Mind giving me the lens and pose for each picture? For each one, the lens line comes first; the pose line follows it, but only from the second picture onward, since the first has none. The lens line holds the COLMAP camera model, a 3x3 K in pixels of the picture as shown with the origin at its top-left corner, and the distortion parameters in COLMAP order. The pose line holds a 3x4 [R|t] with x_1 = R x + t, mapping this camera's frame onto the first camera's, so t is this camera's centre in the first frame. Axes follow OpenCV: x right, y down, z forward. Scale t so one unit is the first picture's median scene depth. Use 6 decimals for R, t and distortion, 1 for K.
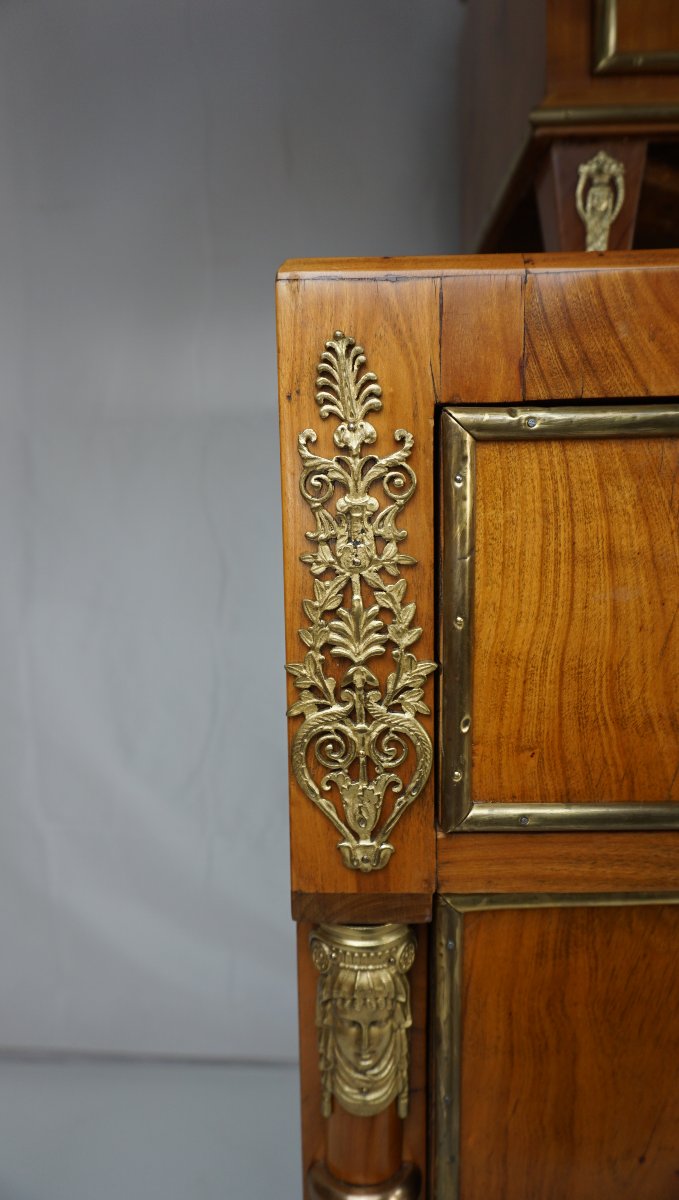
lens RADIAL K [[857.9, 0, 333.5], [0, 857.9, 598.6], [0, 0, 1]] dist [-0.026018, 0.018790]
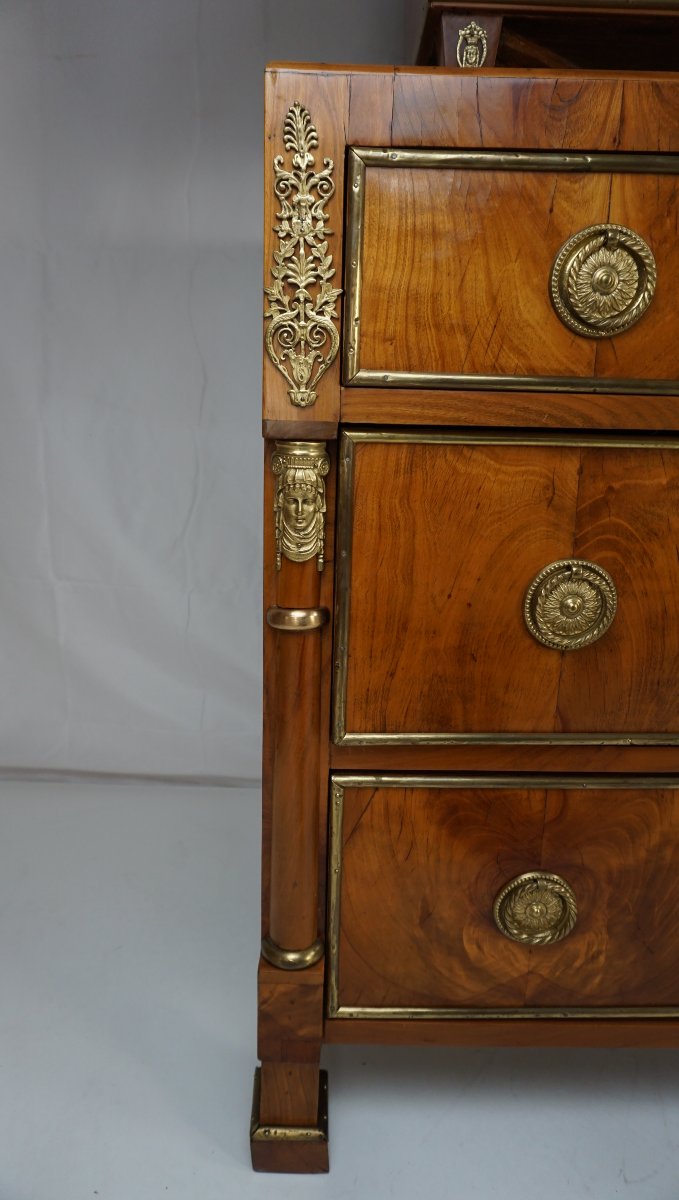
lens RADIAL K [[857.9, 0, 341.2], [0, 857.9, 599.0], [0, 0, 1]] dist [-0.026018, 0.018790]
pose [[0.998141, 0.030281, 0.052884, 0.036103], [-0.035470, 0.994345, 0.100097, 0.562128], [-0.049554, -0.101786, 0.993571, -0.951776]]
